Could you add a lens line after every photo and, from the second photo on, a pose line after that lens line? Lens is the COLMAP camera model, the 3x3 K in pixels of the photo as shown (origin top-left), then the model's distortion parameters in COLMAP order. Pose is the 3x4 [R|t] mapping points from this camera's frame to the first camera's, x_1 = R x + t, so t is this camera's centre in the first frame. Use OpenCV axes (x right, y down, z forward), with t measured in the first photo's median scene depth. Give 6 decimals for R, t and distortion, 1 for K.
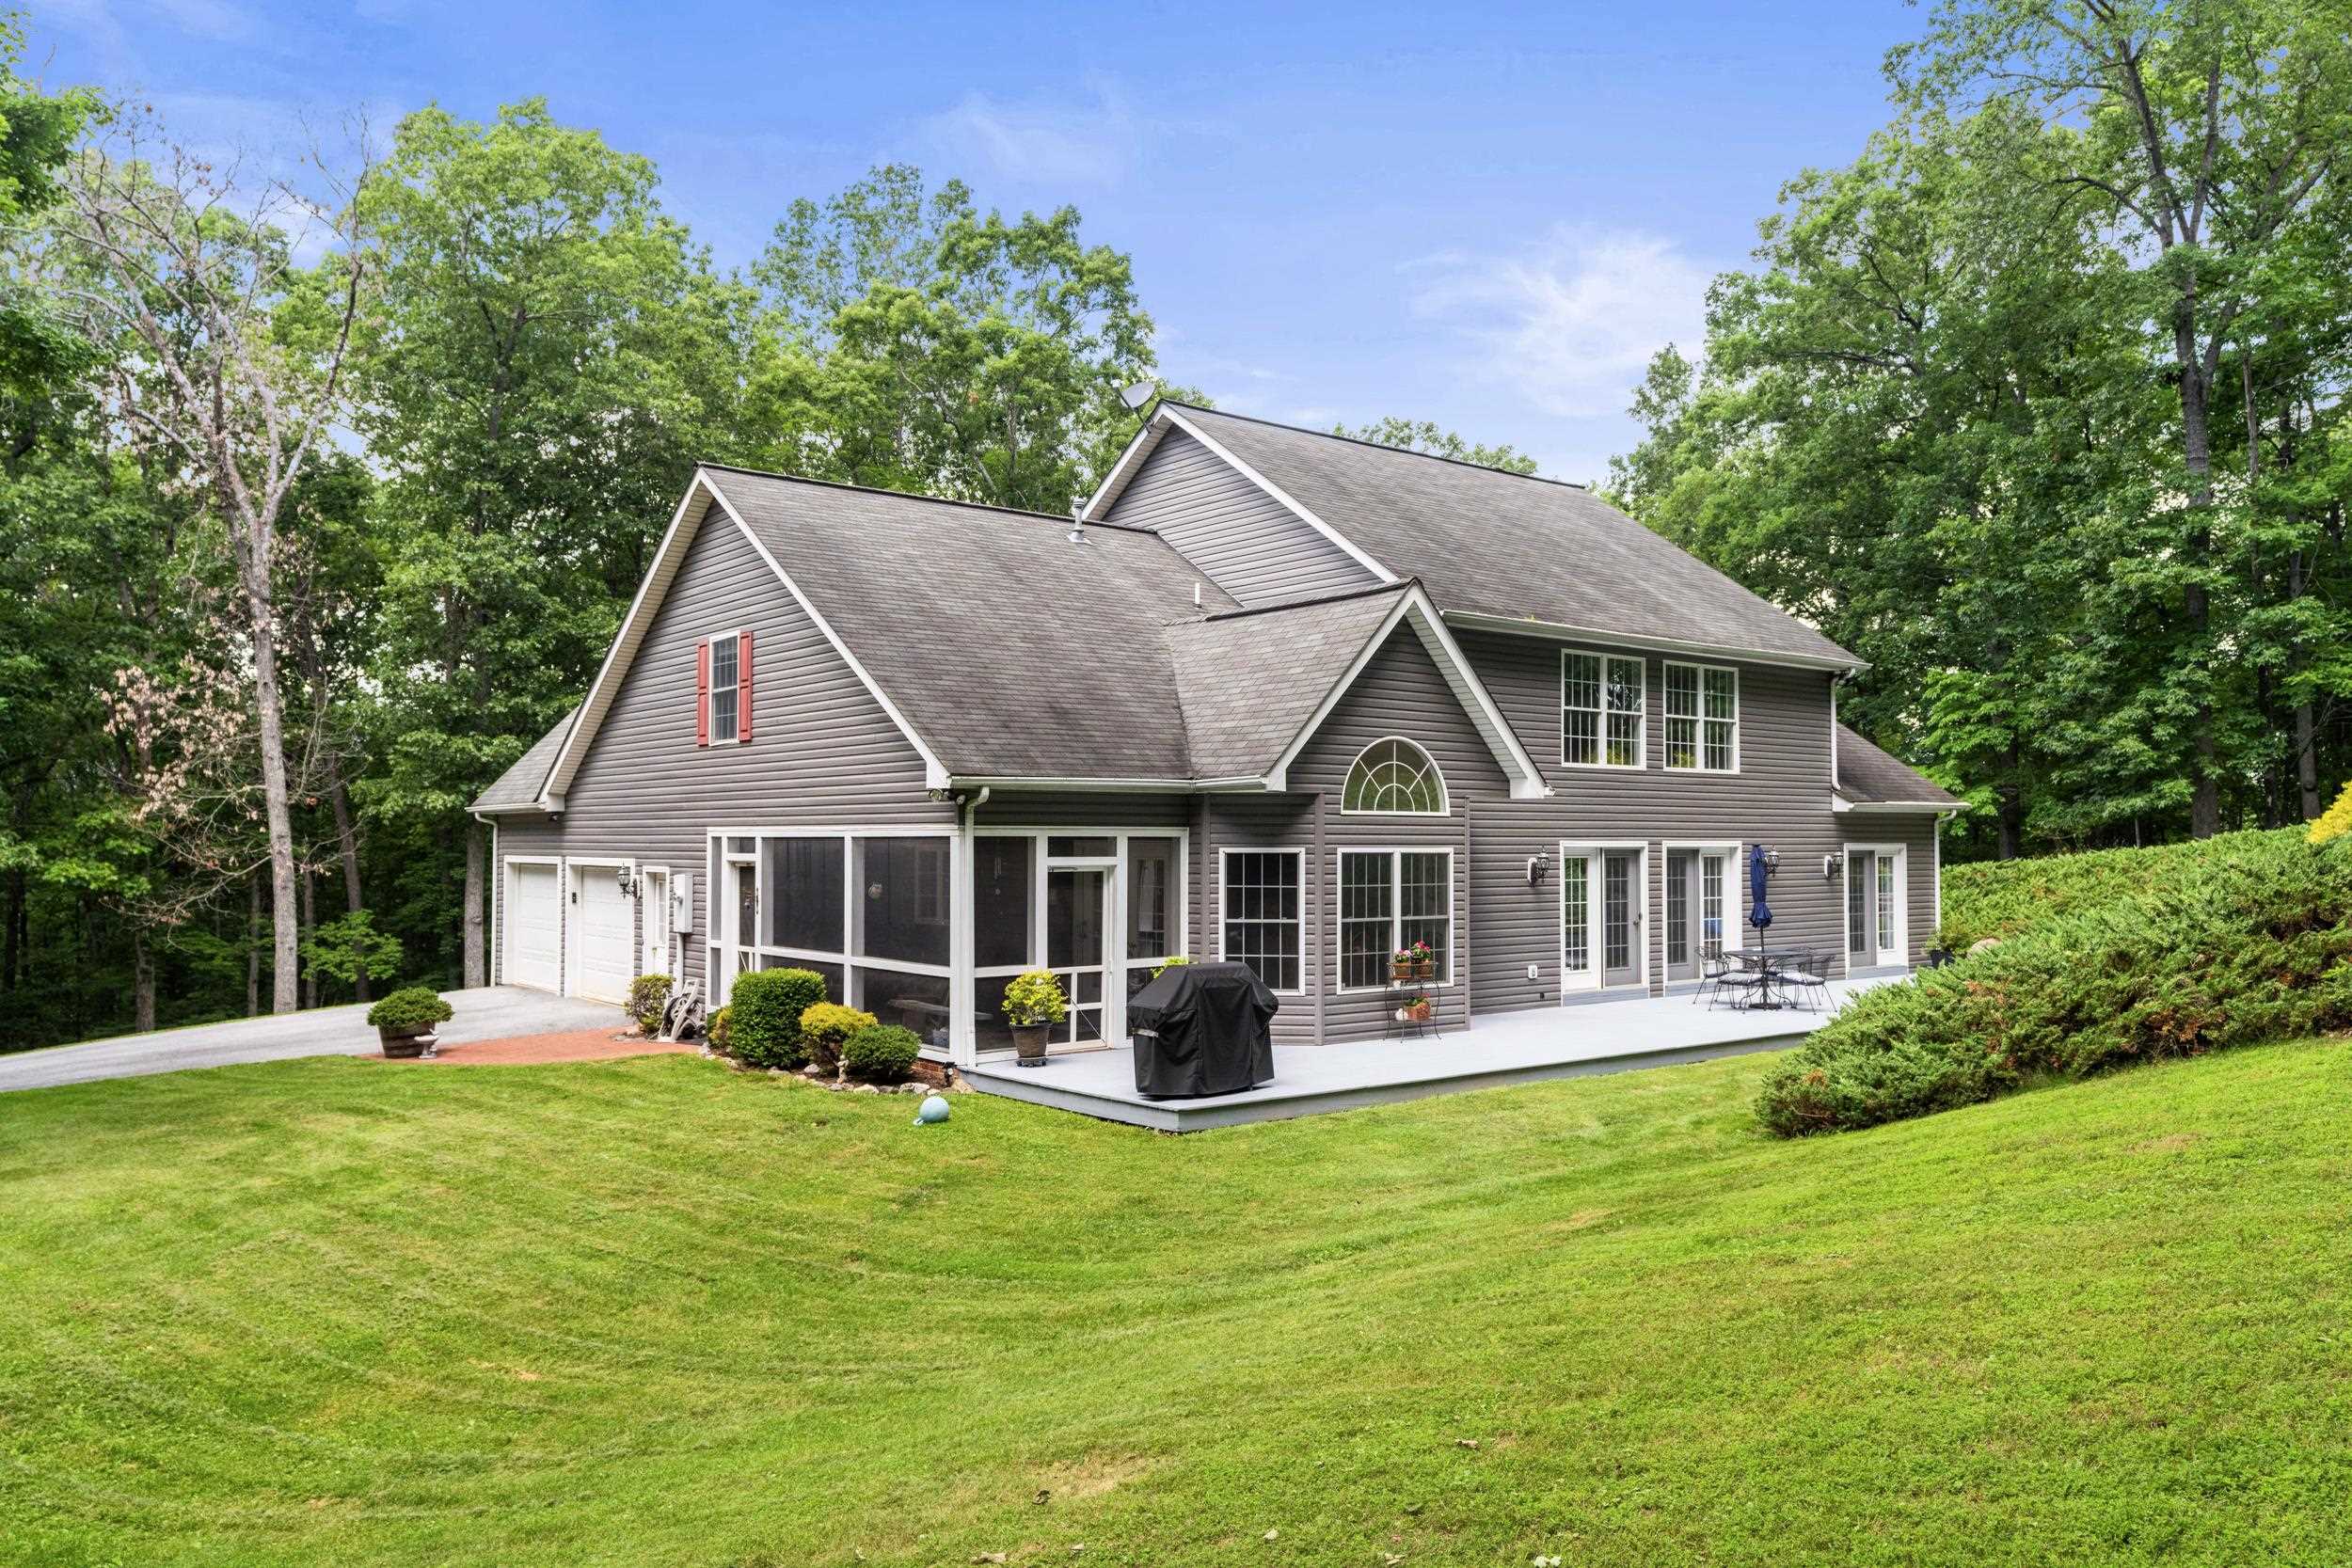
lens RADIAL K [[1672.5, 0, 1176.0], [0, 1672.5, 784.0], [0, 0, 1]] dist [-0.001442, 0.005262]
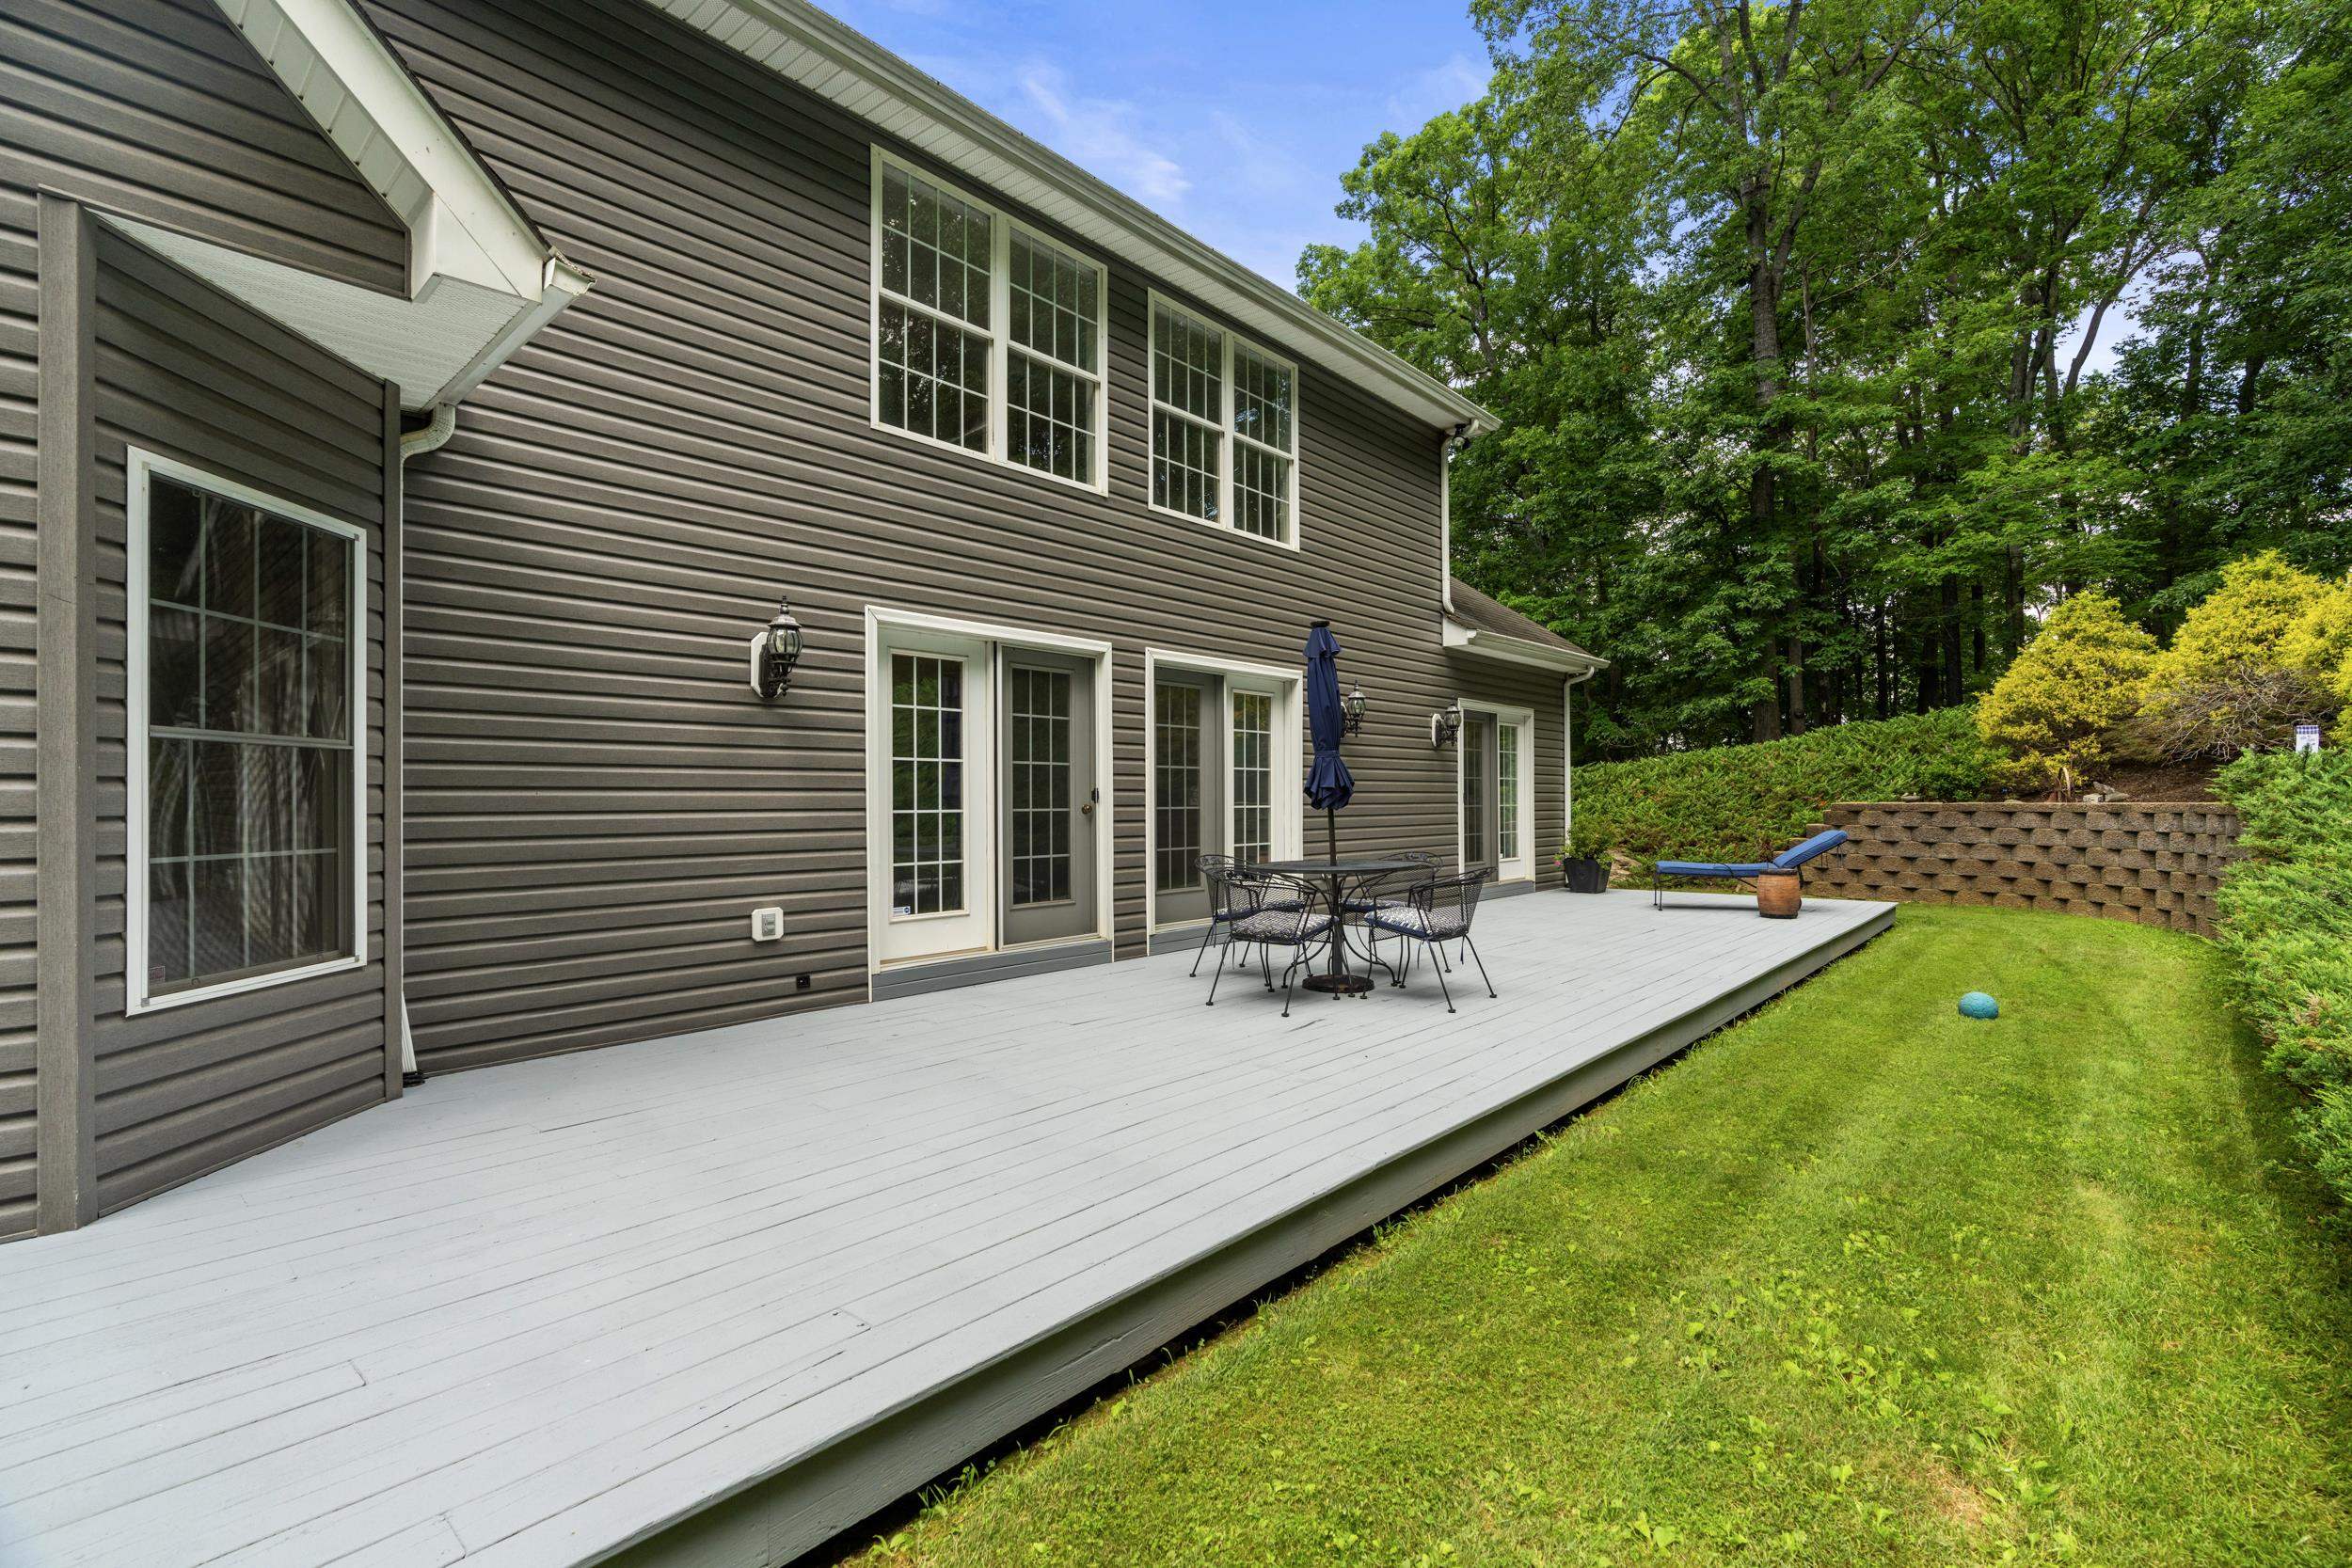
lens RADIAL K [[1066.3, 0, 1176.0], [0, 1066.3, 784.0], [0, 0, 1]] dist [-0.000063, -0.000041]
pose [[0.984442, -0.003899, 0.175668, 0.236658], [0.000515, 0.999814, 0.019305, 0.067197], [-0.175711, -0.018914, 0.984260, 0.663154]]
